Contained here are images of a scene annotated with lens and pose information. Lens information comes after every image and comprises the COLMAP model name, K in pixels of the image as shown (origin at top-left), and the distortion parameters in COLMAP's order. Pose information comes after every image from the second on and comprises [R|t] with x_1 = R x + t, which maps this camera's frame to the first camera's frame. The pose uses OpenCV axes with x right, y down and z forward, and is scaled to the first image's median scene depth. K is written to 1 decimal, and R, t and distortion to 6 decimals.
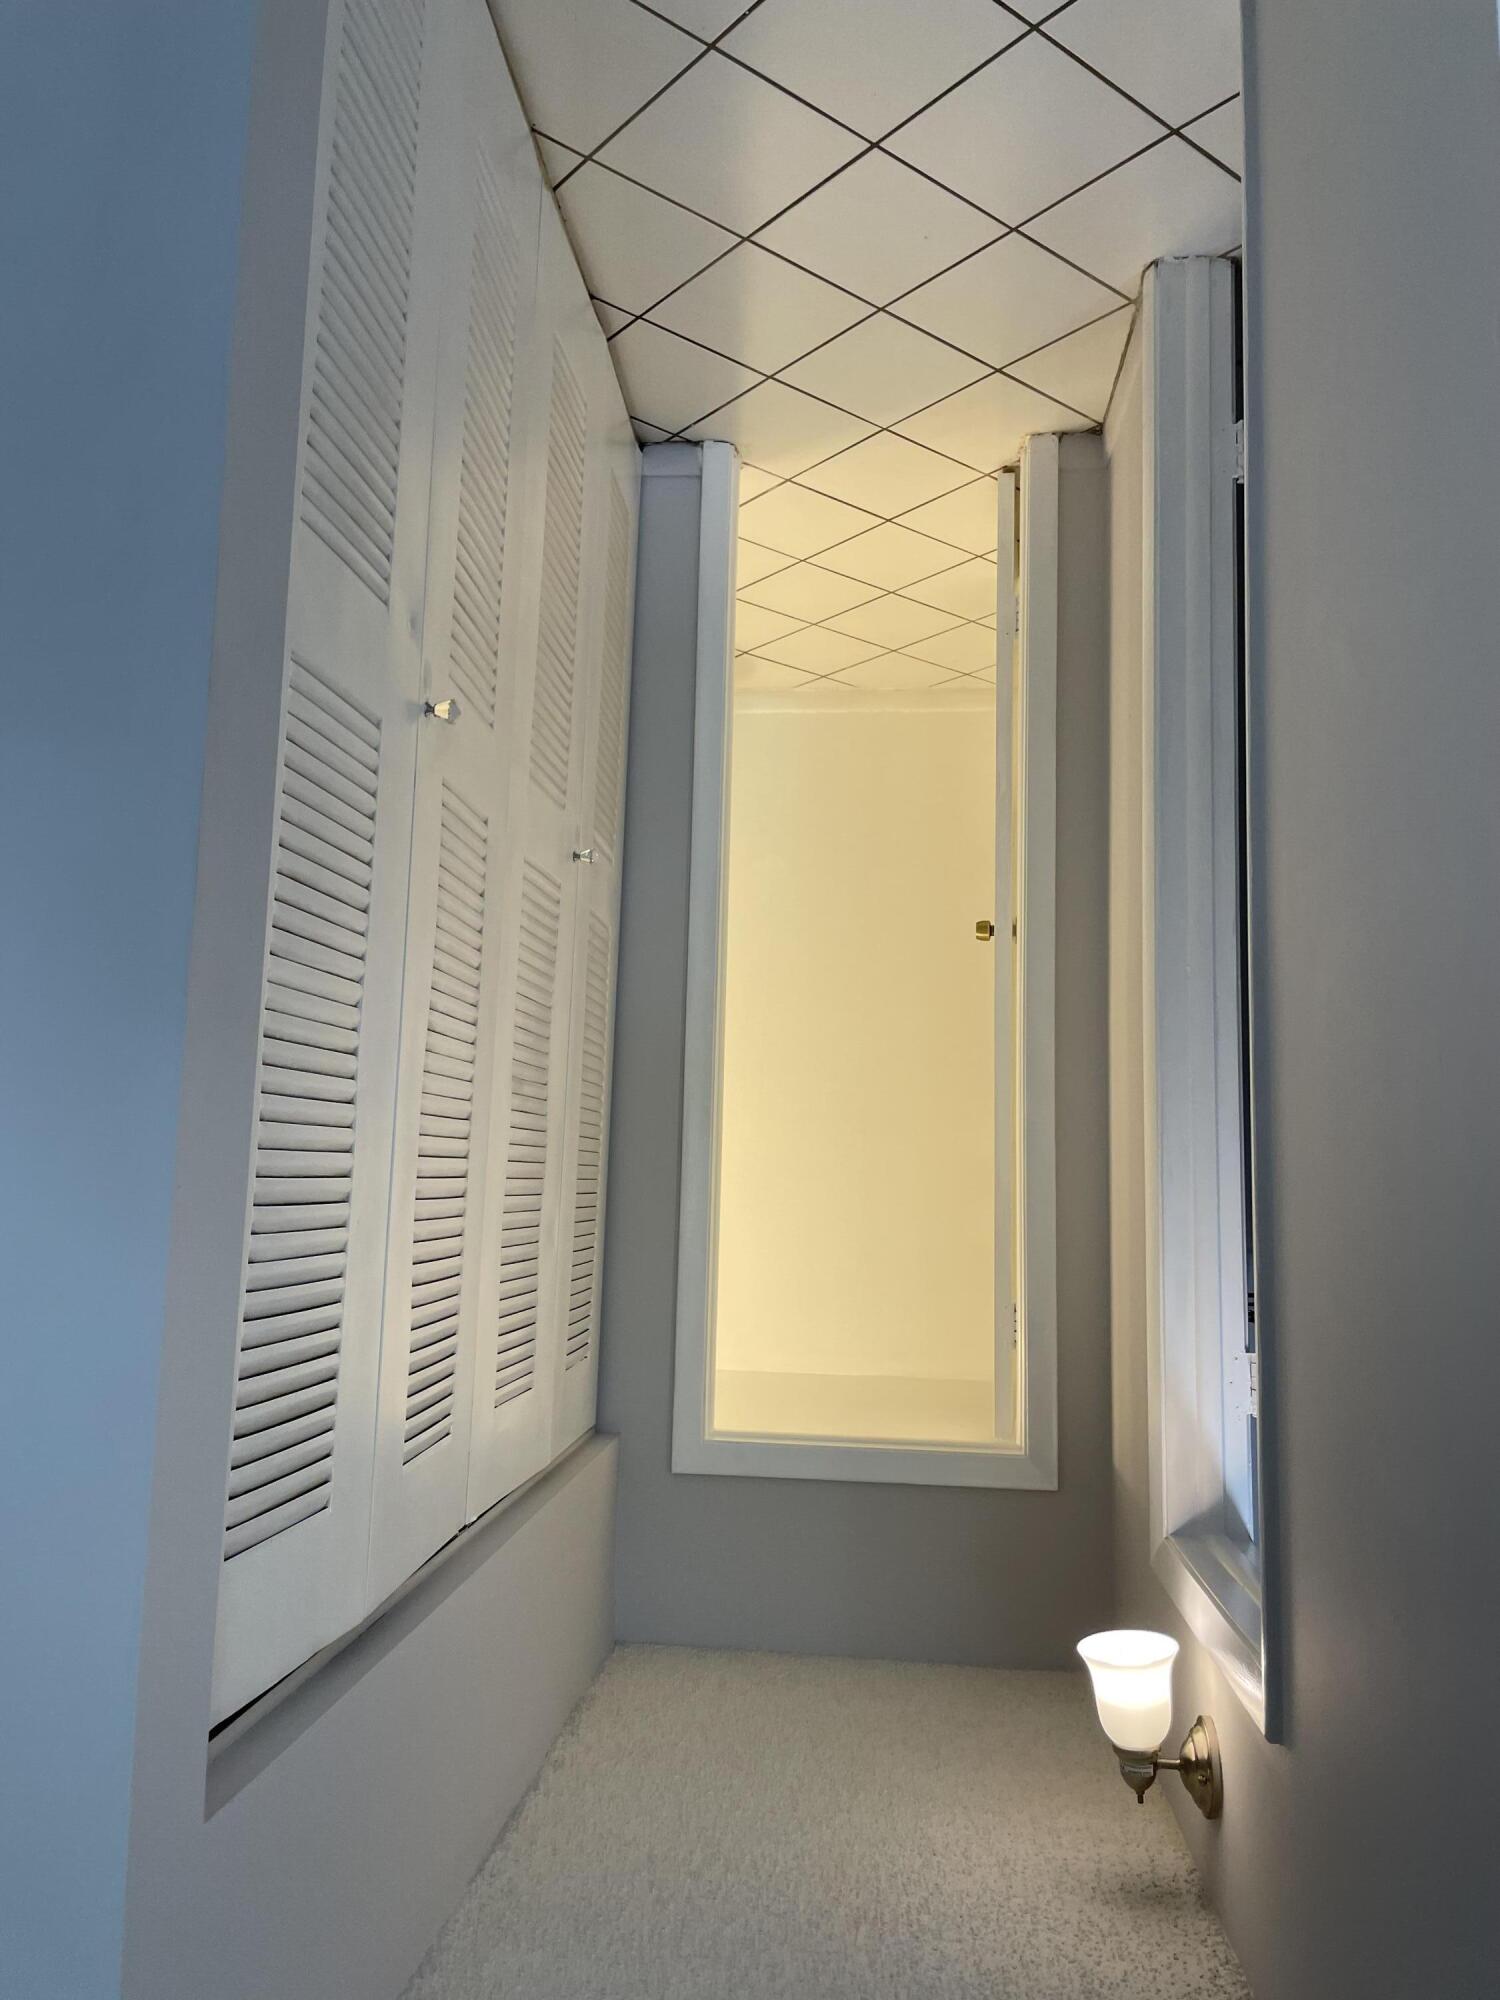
lens RADIAL K [[1545.3, 0, 750.0], [0, 1545.3, 1000.0], [0, 0, 1]] dist [0.002890, 0.001087]
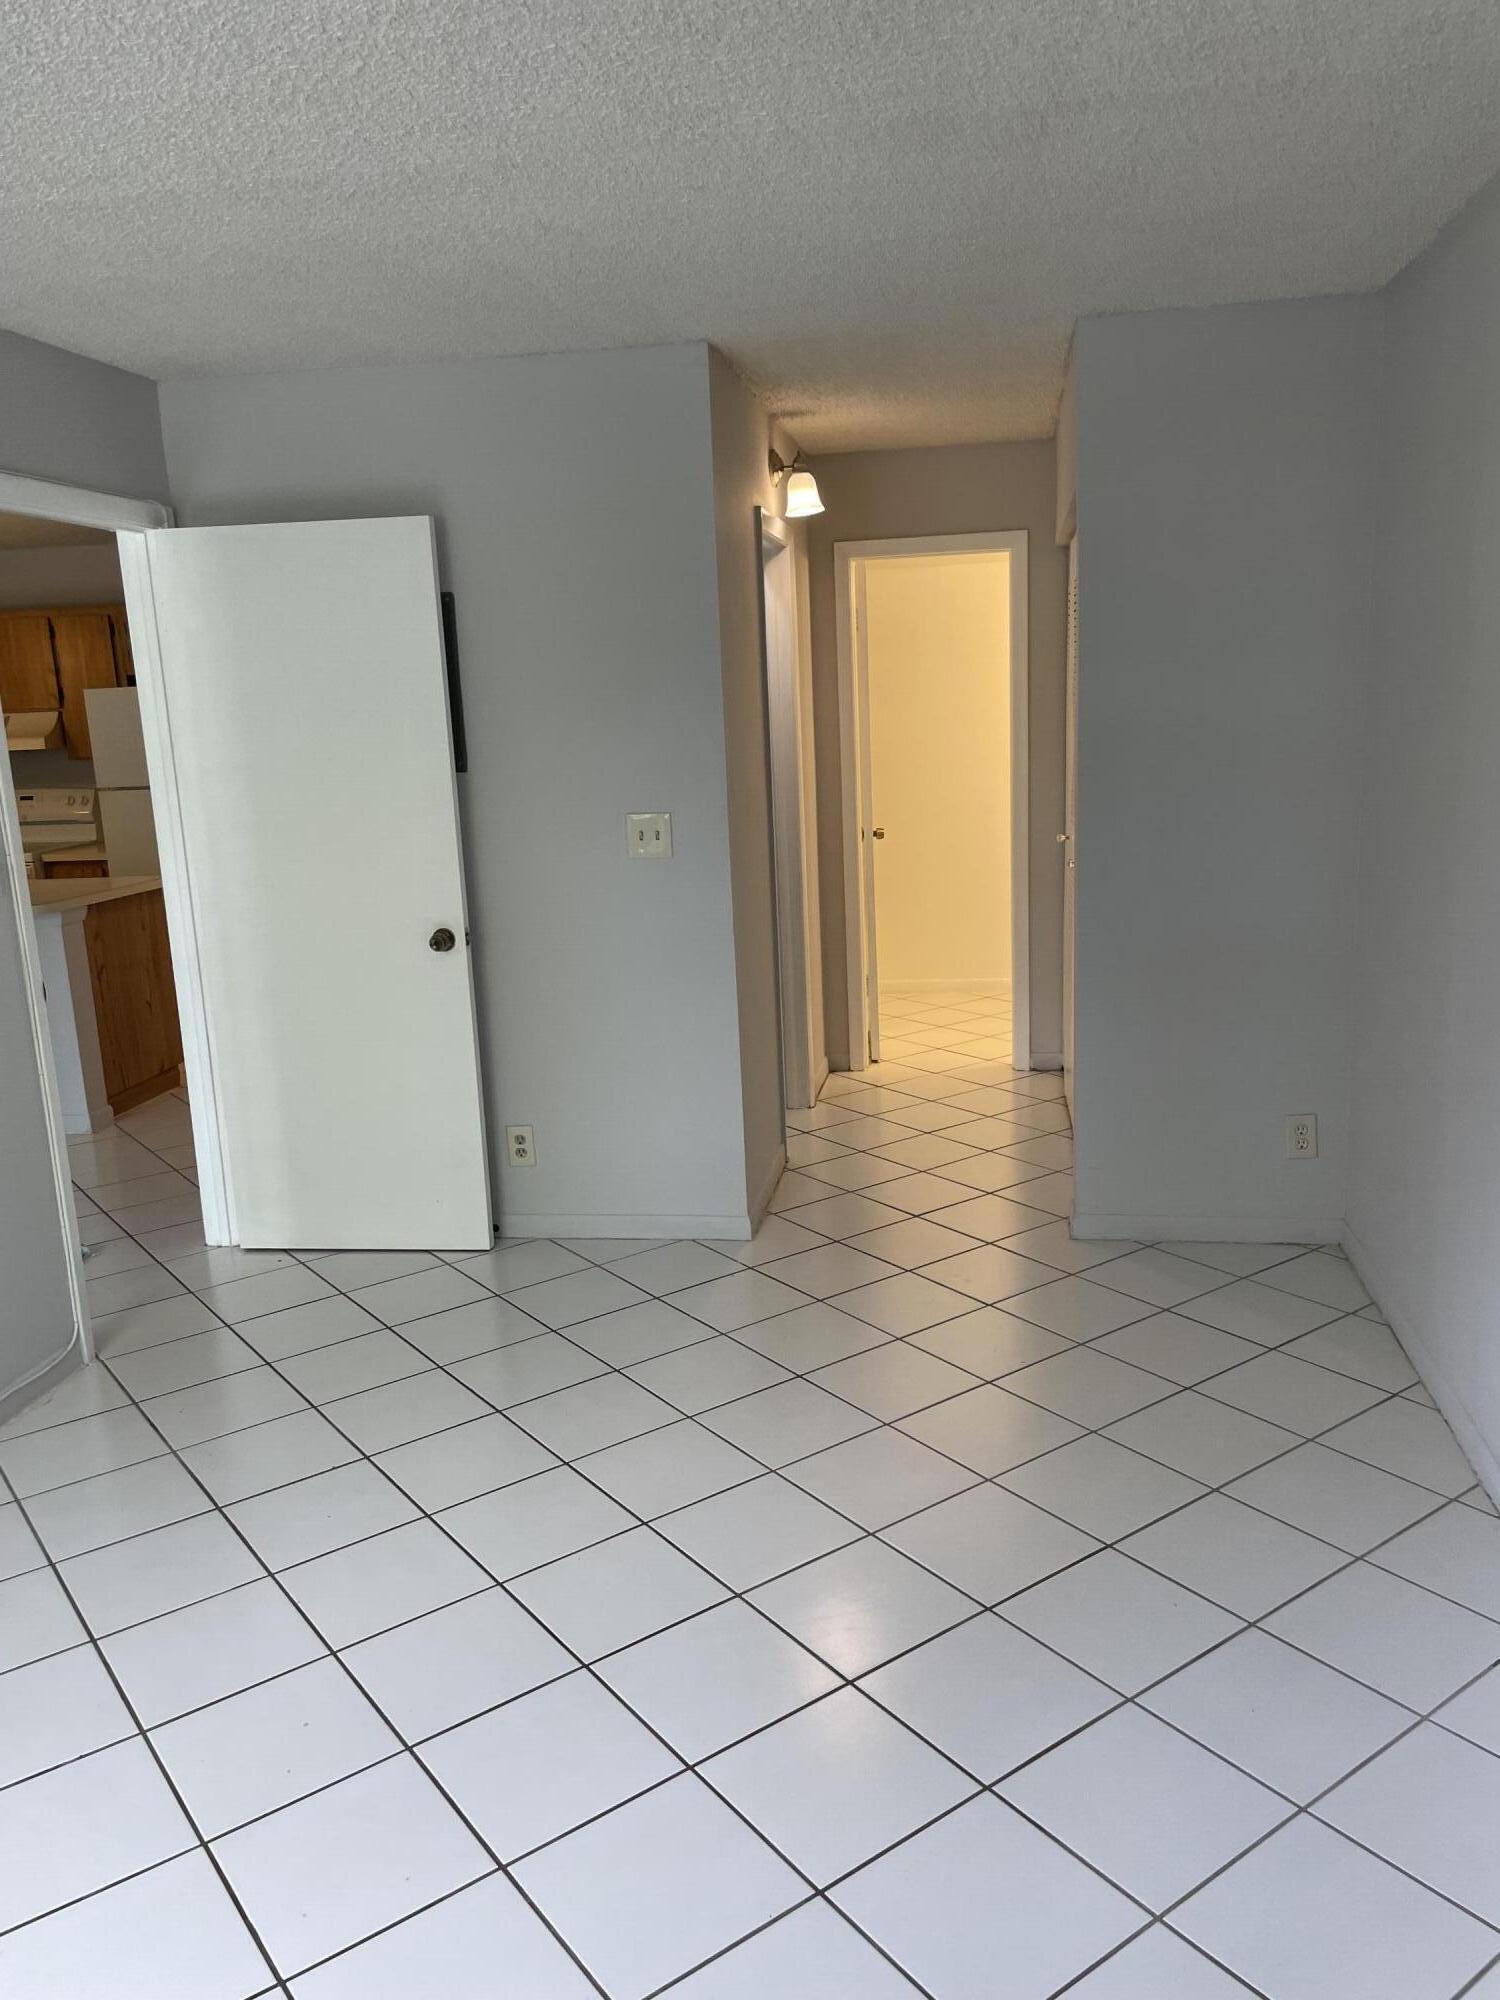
lens RADIAL K [[1545.3, 0, 750.0], [0, 1545.3, 1000.0], [0, 0, 1]] dist [0.002890, 0.001087]
pose [[-0.968524, 0.022482, 0.247902, -0.185306], [-0.037313, -0.997773, -0.055290, -0.153394], [0.246107, -0.062800, 0.967206, -1.027969]]
